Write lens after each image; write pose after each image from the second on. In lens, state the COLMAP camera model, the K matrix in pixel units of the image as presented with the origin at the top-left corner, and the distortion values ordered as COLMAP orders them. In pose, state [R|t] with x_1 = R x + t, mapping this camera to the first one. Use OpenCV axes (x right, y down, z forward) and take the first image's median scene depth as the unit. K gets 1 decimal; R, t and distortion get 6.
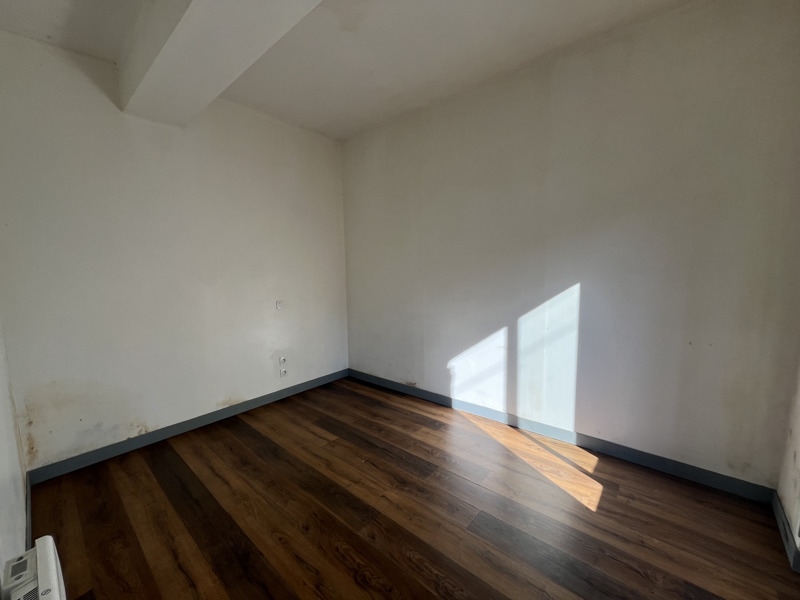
lens RADIAL K [[323.9, 0, 397.2], [0, 323.9, 292.1], [0, 0, 1]] dist [0.002277, 0.000095]
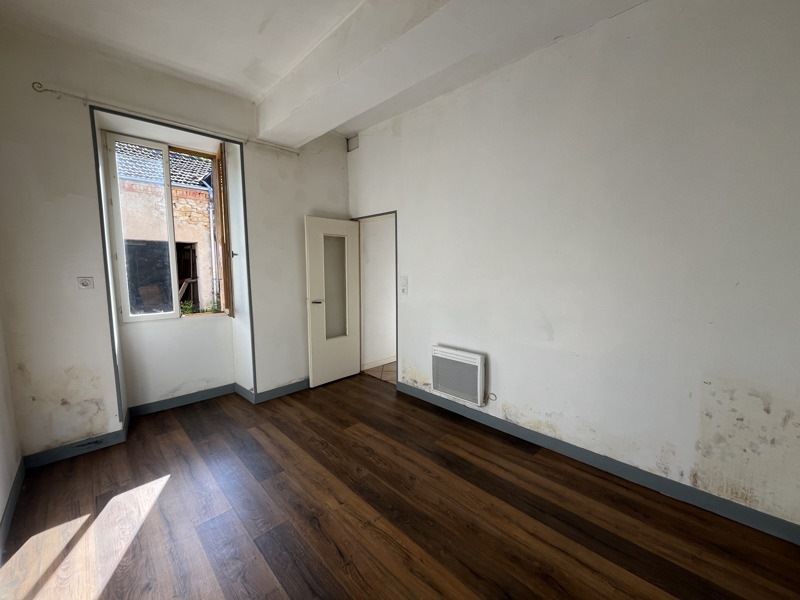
lens RADIAL K [[323.9, 0, 393.4], [0, 323.9, 296.8], [0, 0, 1]] dist [0.002277, 0.000095]
pose [[-0.995266, 0.017001, 0.095695, -0.303152], [0.033692, 0.983881, 0.175619, -0.129476], [-0.091167, 0.178012, -0.979796, 1.849197]]
